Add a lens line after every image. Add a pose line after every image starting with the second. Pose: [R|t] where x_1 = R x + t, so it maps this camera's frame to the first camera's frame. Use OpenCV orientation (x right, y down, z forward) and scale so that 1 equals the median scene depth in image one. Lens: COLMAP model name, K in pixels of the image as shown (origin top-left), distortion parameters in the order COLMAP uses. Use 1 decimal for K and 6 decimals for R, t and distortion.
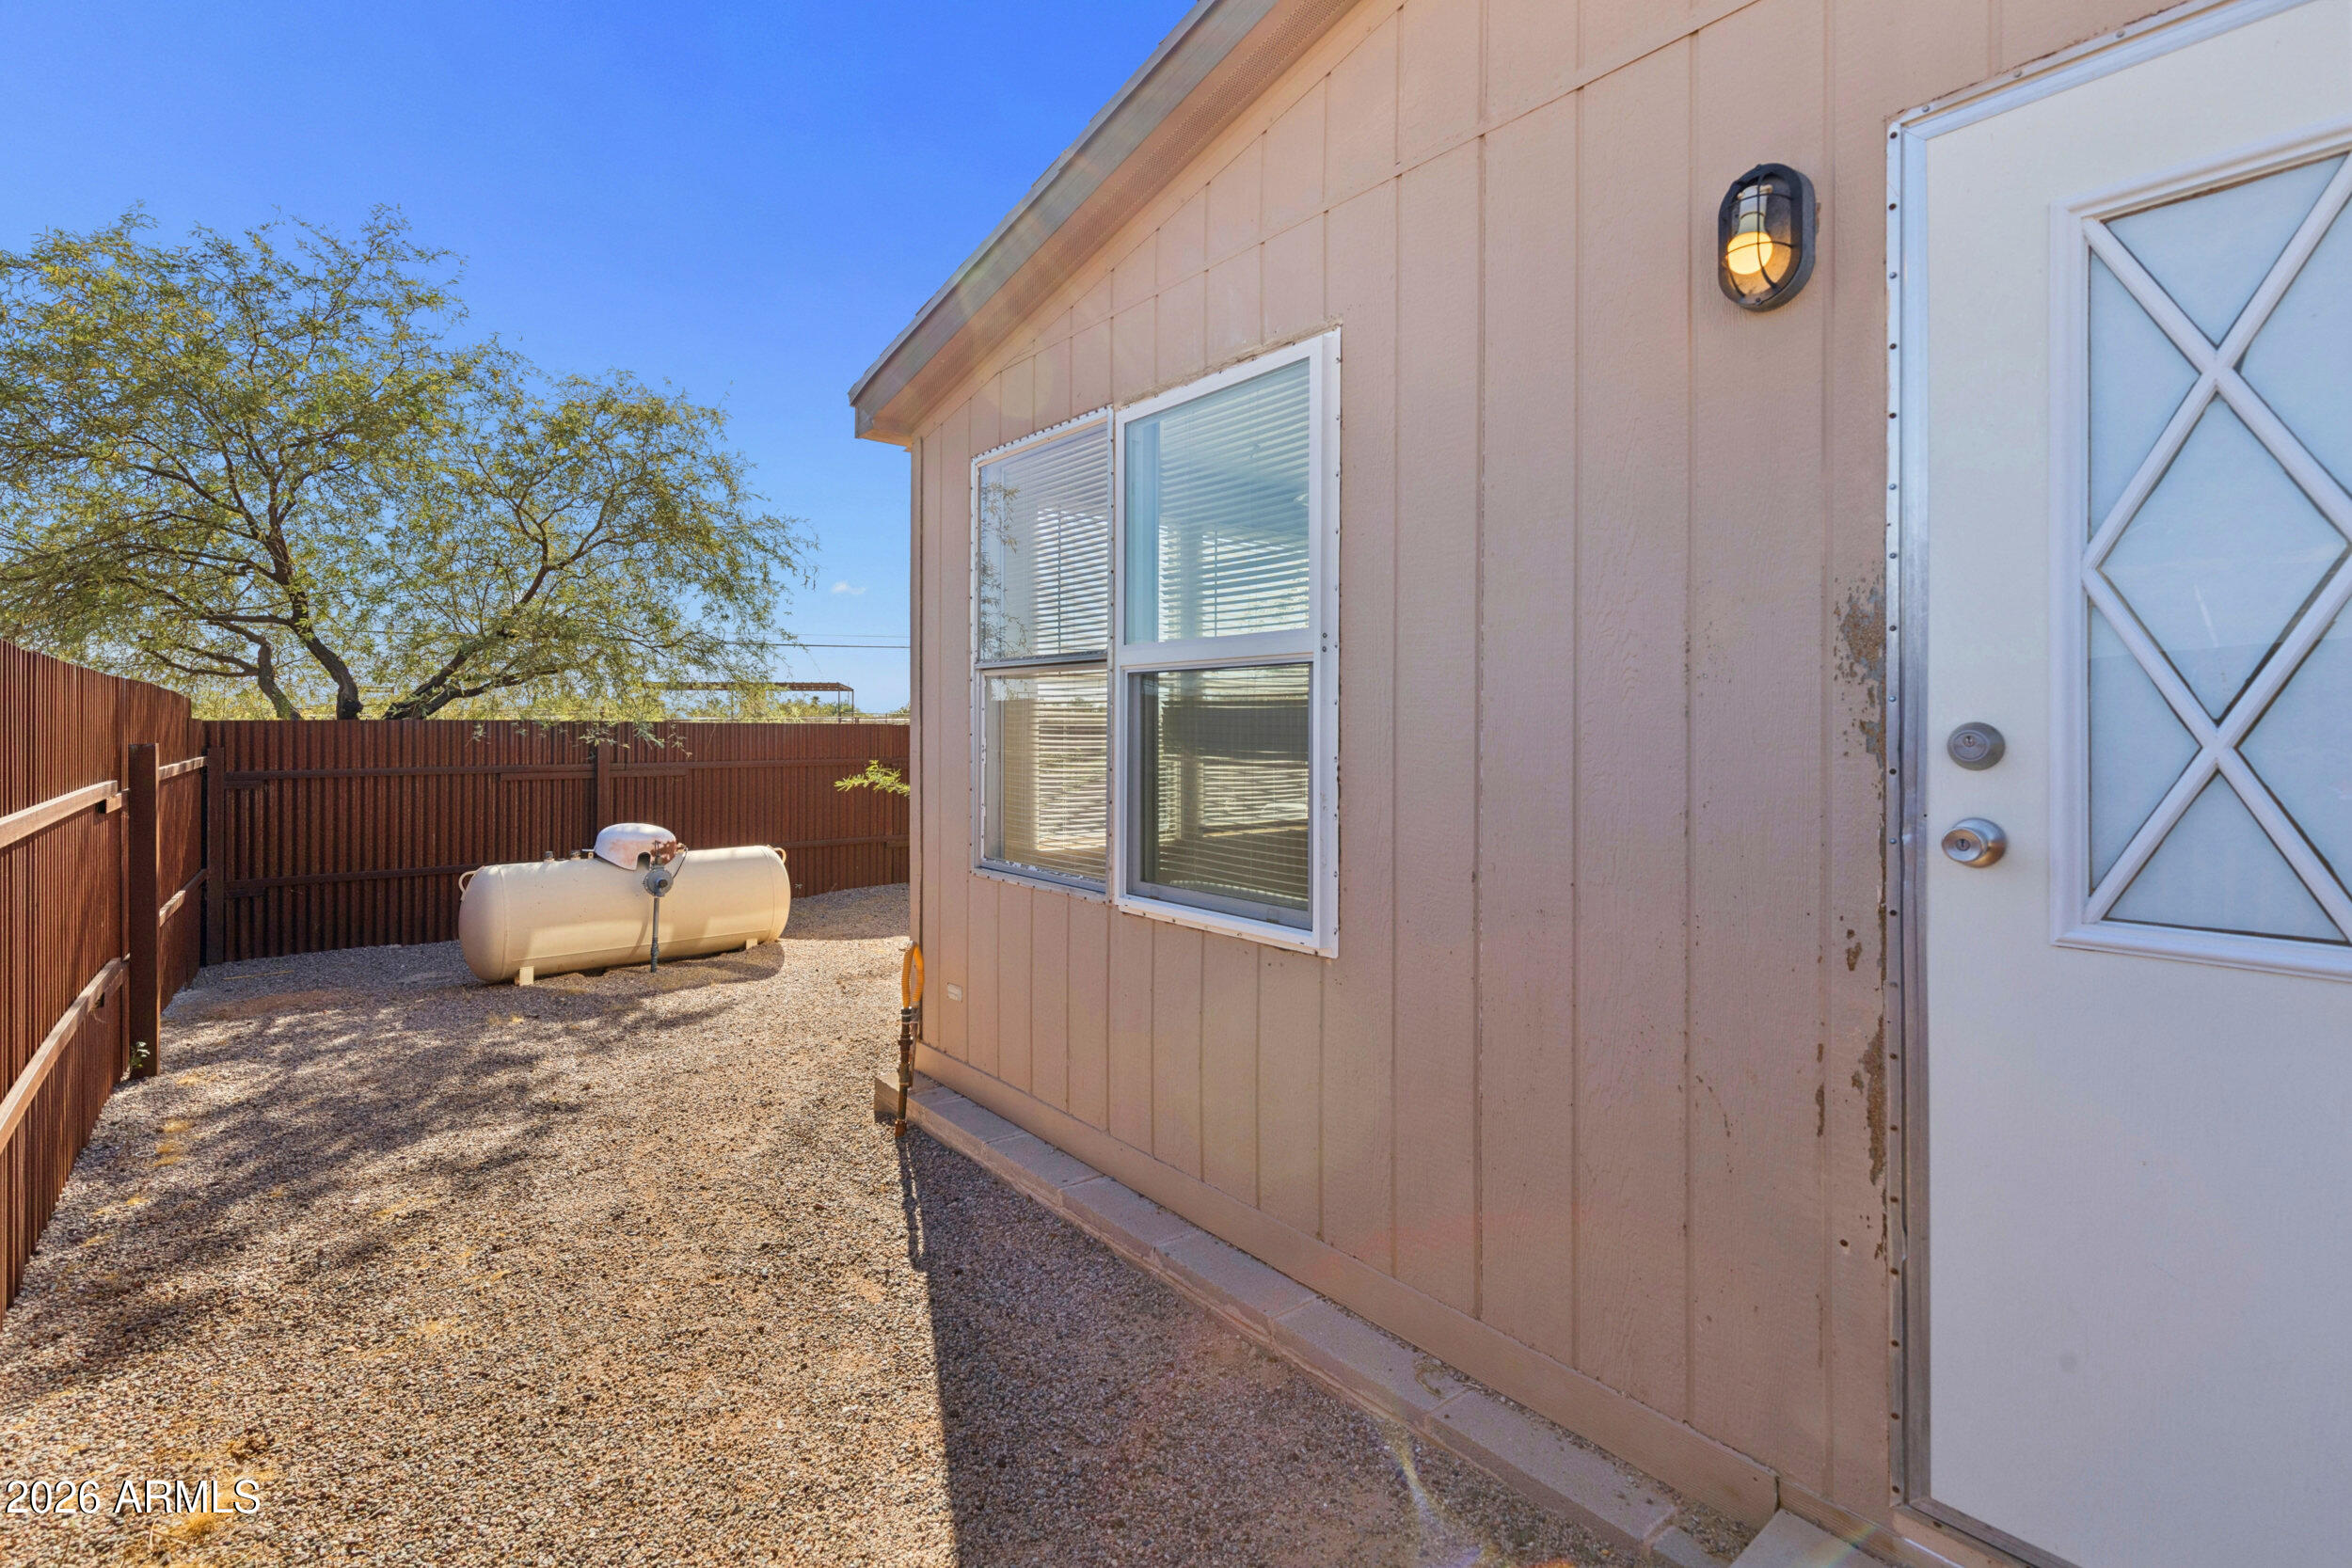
lens RADIAL K [[1073.1, 0, 1182.5], [0, 1073.1, 752.9], [0, 0, 1]] dist [0.008688, -0.000510]
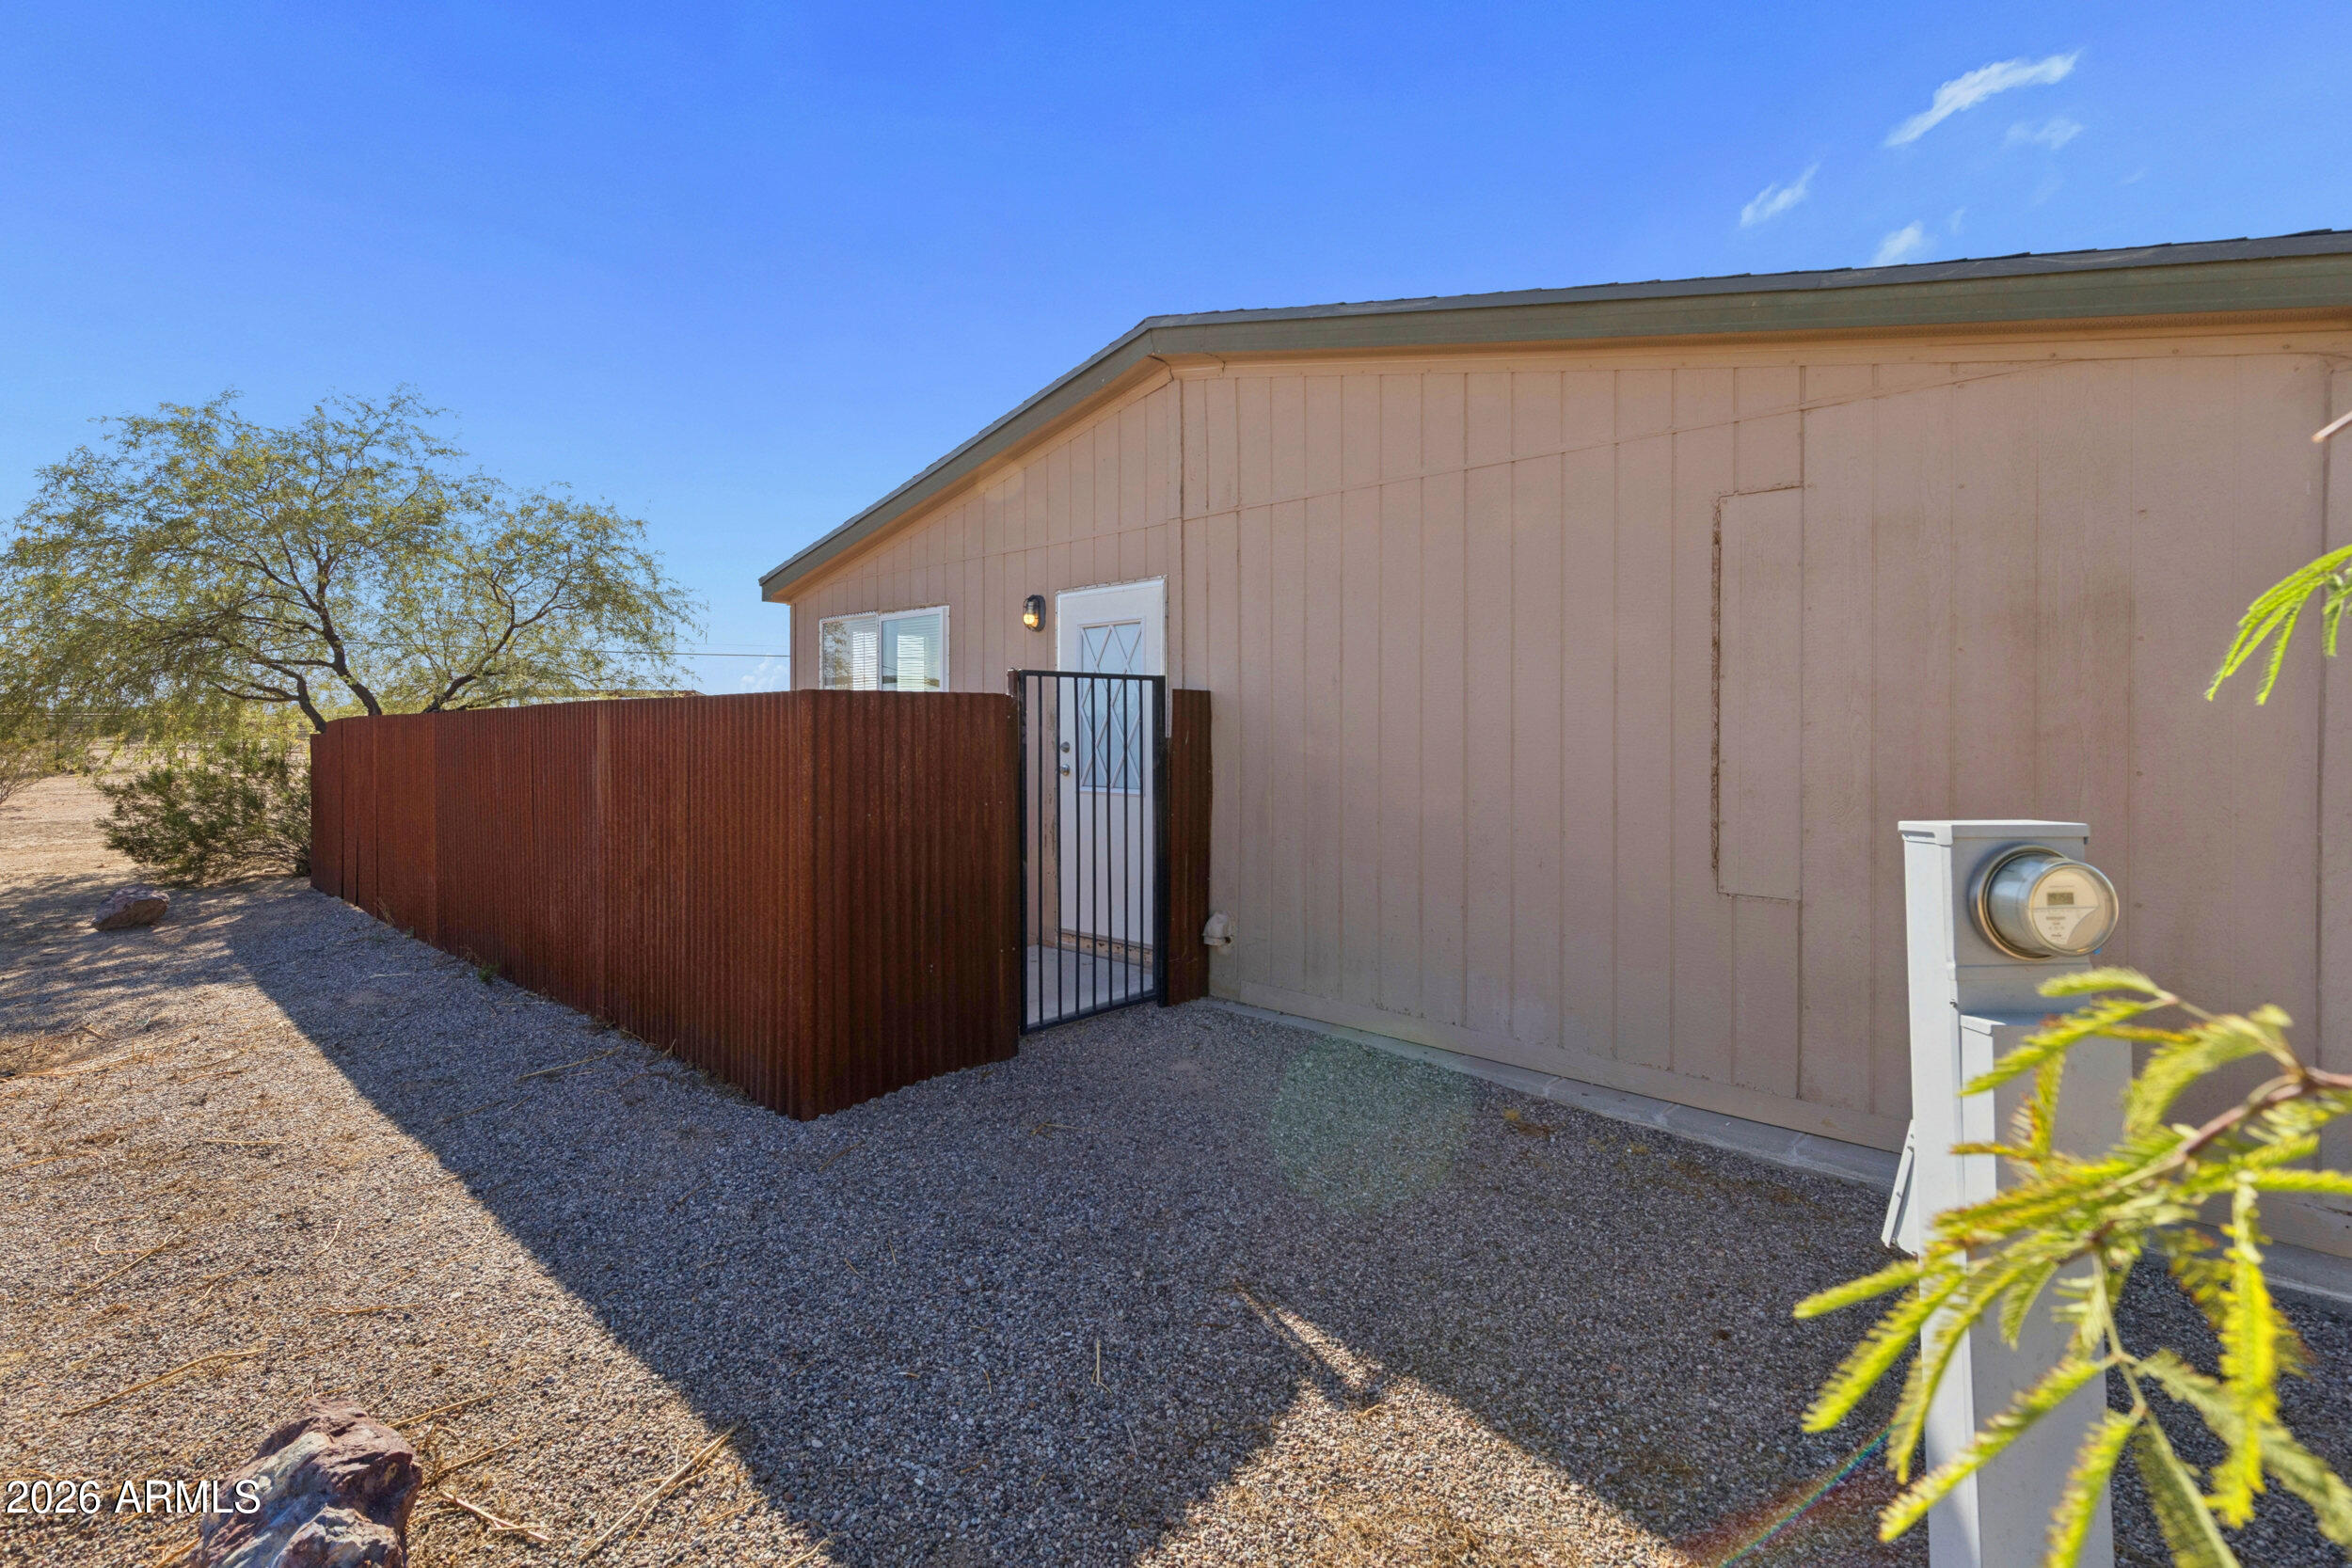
lens RADIAL K [[1064.7, 0, 1169.8], [0, 1064.7, 777.9], [0, 0, 1]] dist [0.009185, 0.000041]
pose [[0.992927, -0.008280, 0.118436, 0.108925], [0.005692, 0.999738, 0.022175, 0.003919], [-0.118589, -0.021344, 0.992714, -0.538413]]
